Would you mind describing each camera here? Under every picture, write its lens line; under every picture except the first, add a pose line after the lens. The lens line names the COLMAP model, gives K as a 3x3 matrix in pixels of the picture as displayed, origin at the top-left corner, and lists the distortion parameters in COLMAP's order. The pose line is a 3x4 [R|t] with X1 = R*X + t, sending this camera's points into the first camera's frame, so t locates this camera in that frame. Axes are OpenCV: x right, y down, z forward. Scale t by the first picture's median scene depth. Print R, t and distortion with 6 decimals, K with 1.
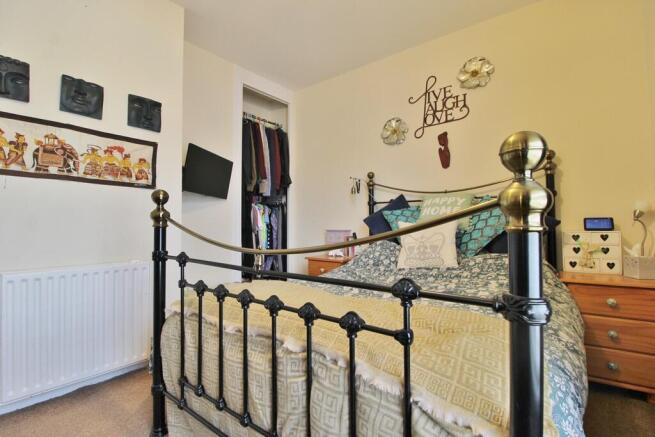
lens RADIAL K [[305.0, 0, 322.7], [0, 305.0, 220.7], [0, 0, 1]] dist [0.001011, -0.000108]
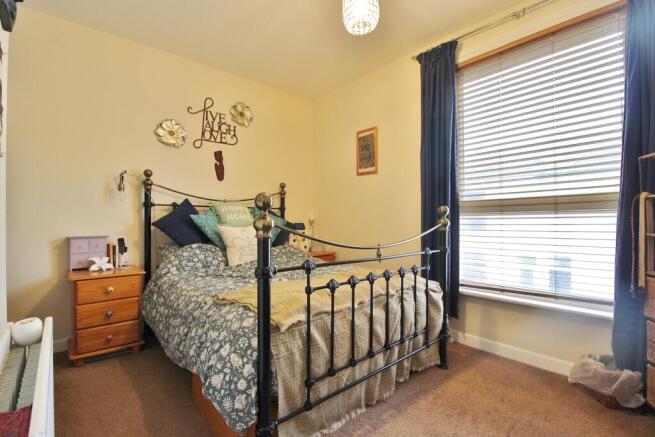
lens RADIAL K [[305.0, 0, 323.0], [0, 305.0, 220.8], [0, 0, 1]] dist [0.001011, -0.000108]
pose [[0.202945, 0.005930, 0.979172, -0.688426], [-0.011710, 0.999925, -0.003628, -0.013049], [-0.979120, -0.010729, 0.203000, 0.348273]]
